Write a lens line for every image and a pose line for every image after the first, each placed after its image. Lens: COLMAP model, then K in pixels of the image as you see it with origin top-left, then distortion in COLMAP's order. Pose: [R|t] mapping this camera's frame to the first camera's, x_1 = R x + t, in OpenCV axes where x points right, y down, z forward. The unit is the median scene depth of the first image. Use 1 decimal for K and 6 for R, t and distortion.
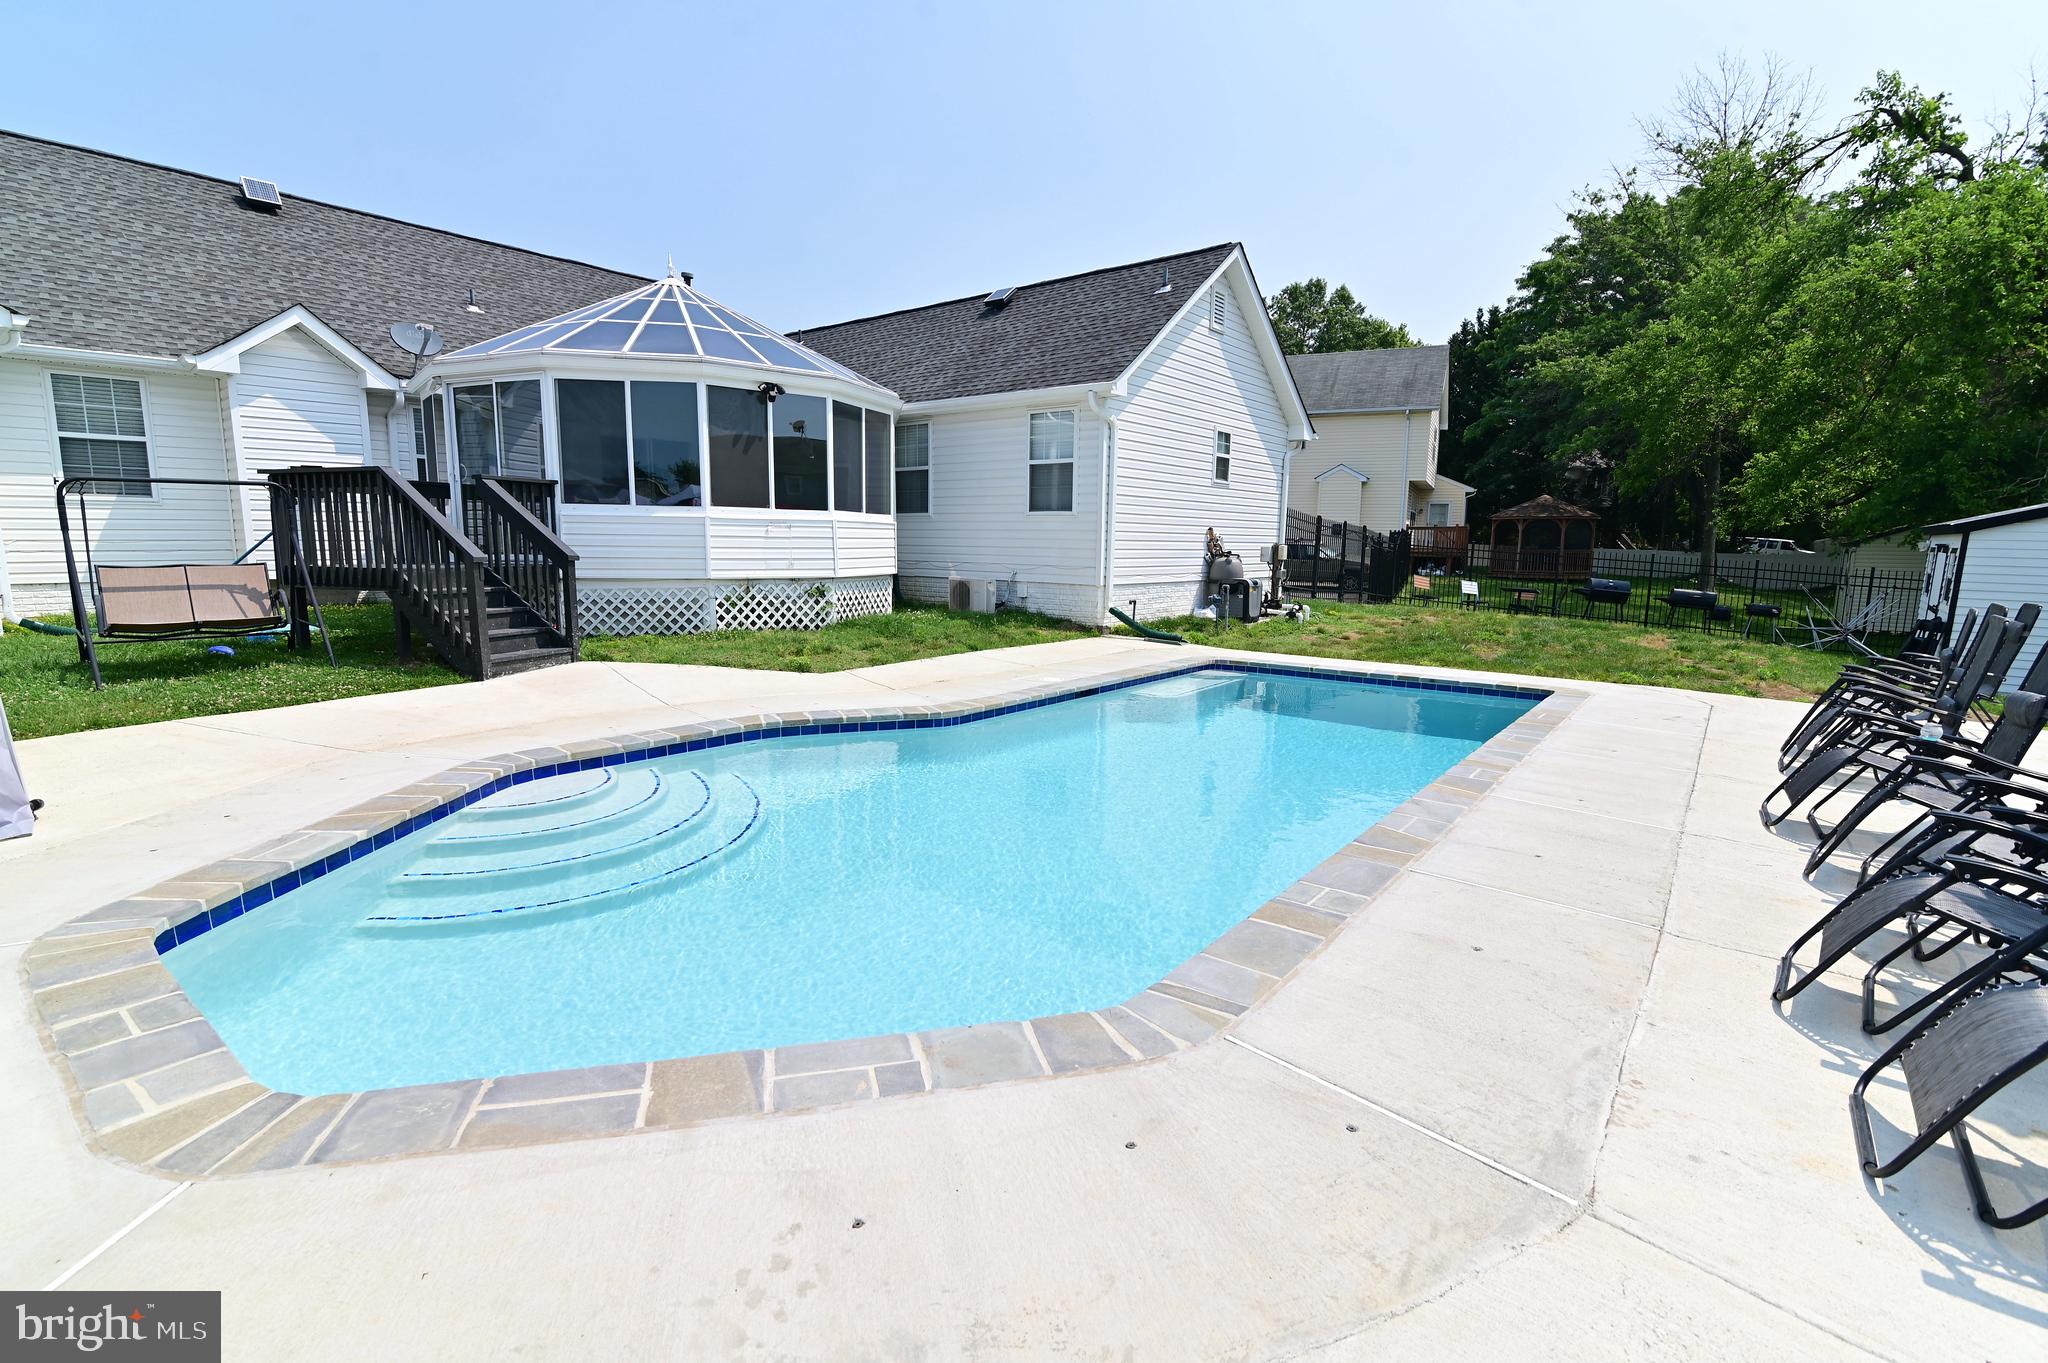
lens RADIAL K [[934.5, 0, 1018.4], [0, 934.5, 693.1], [0, 0, 1]] dist [-0.020411, 0.001777]
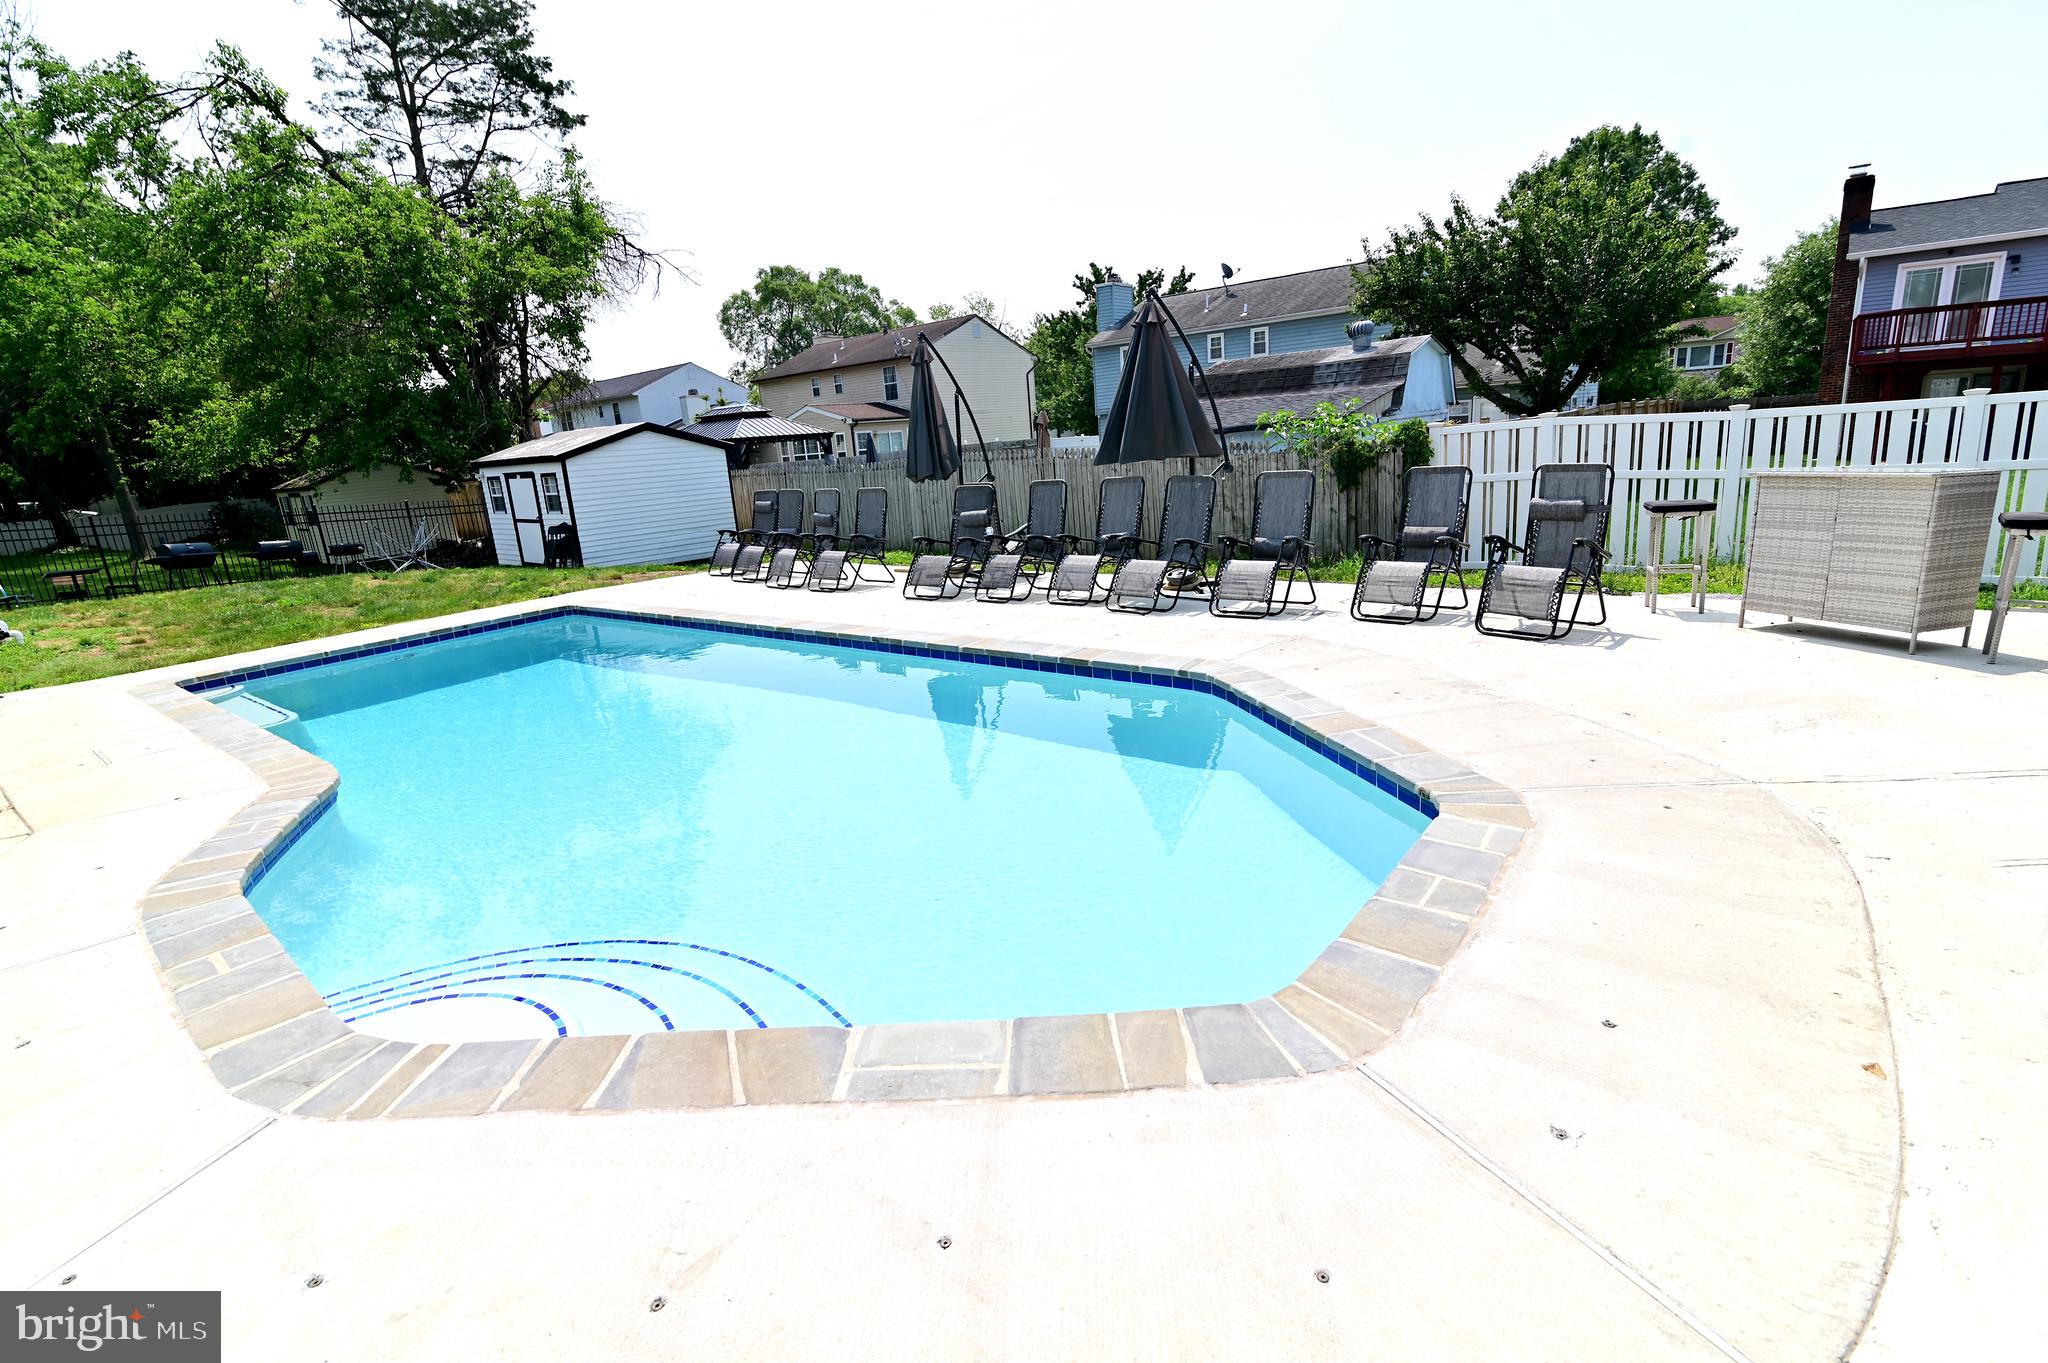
lens RADIAL K [[934.5, 0, 1021.5], [0, 934.5, 684.7], [0, 0, 1]] dist [-0.020411, 0.001777]
pose [[0.008954, -0.266724, 0.963731, -1.288223], [0.229693, 0.938549, 0.257620, -0.180202], [-0.973222, 0.219055, 0.069668, 0.871945]]
